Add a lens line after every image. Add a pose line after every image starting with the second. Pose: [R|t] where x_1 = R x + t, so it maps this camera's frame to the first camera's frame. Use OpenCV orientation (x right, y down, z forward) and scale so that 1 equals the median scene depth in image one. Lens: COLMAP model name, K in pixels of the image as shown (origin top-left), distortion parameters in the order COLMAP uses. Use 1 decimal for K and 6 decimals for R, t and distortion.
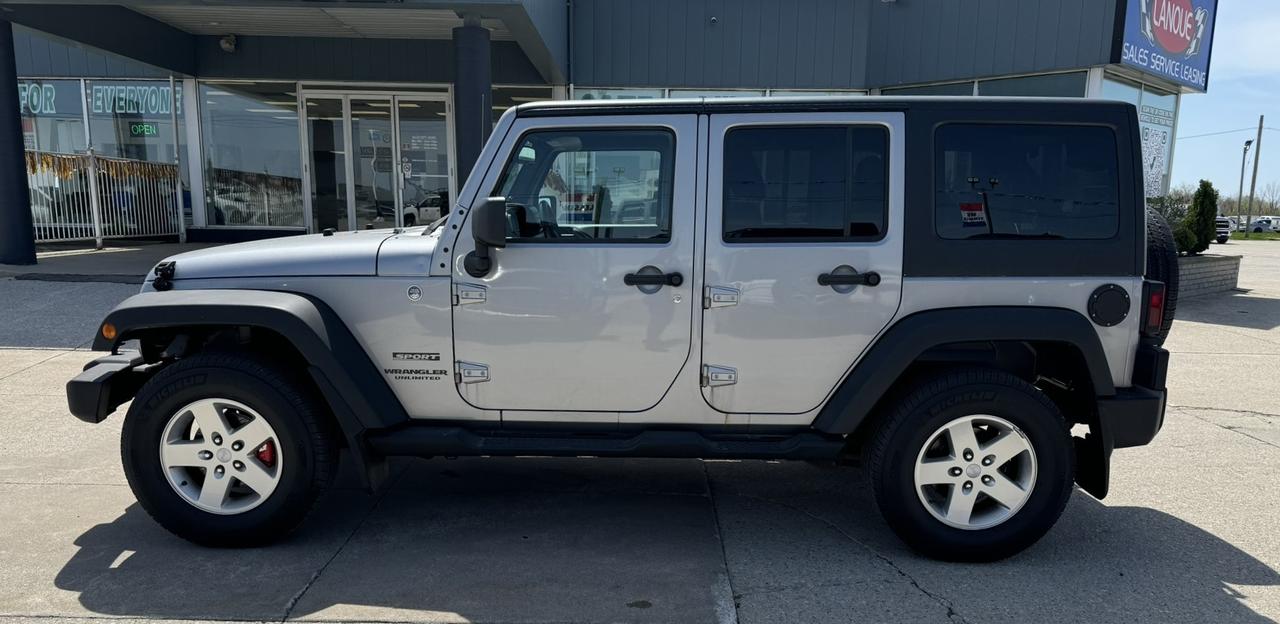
lens RADIAL K [[919.3, 0, 641.9], [0, 919.3, 356.9], [0, 0, 1]] dist [0.006258, 0.000539]
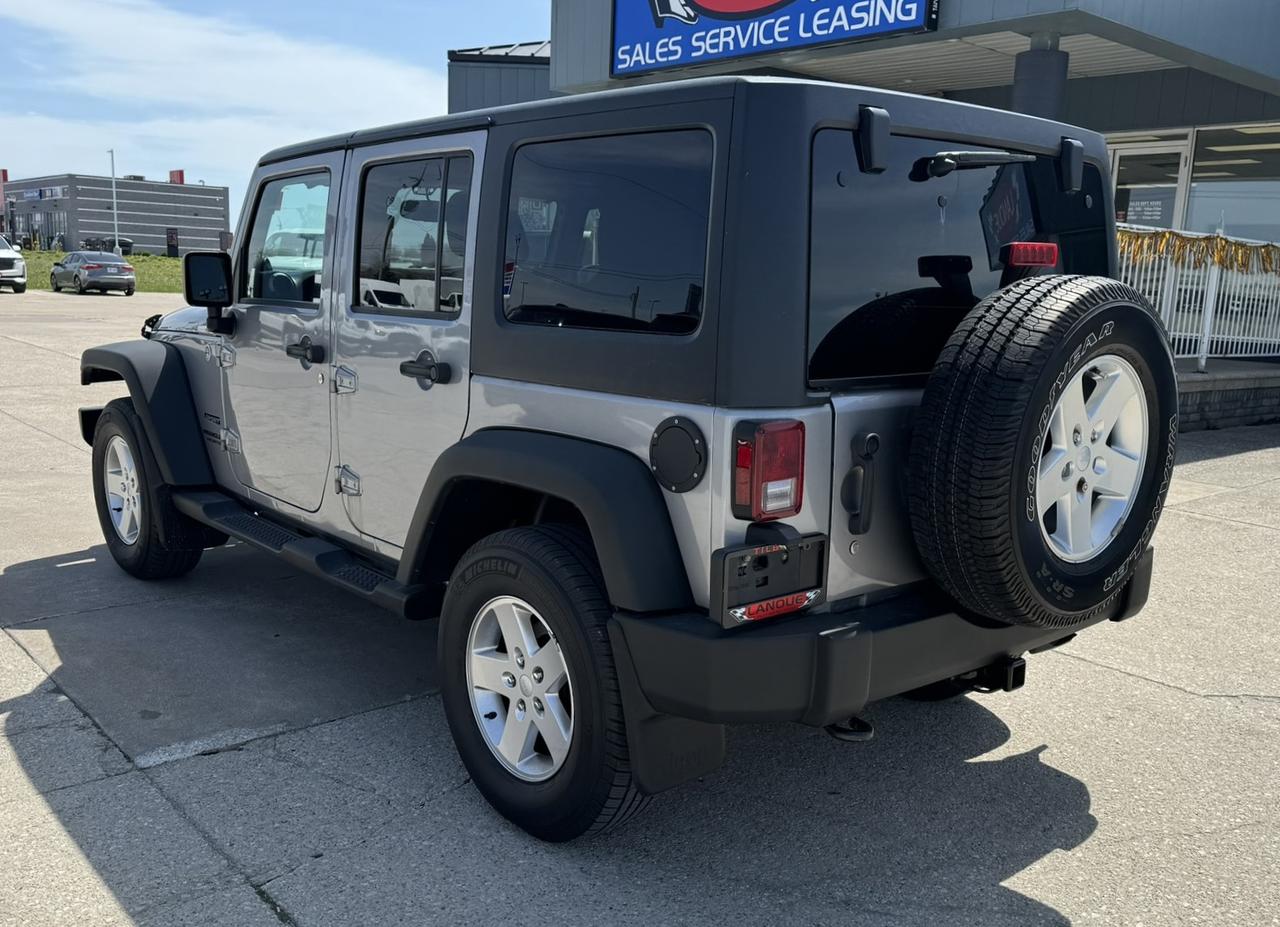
lens RADIAL K [[1140.1, 0, 640.0], [0, 1140.1, 463.5], [0, 0, 1]] dist [0.013383, 0.010048]
pose [[0.704833, 0.139481, -0.695525, 0.960261], [-0.151253, 0.987481, 0.044753, -0.076635], [0.693060, 0.073657, 0.717107, 0.487454]]
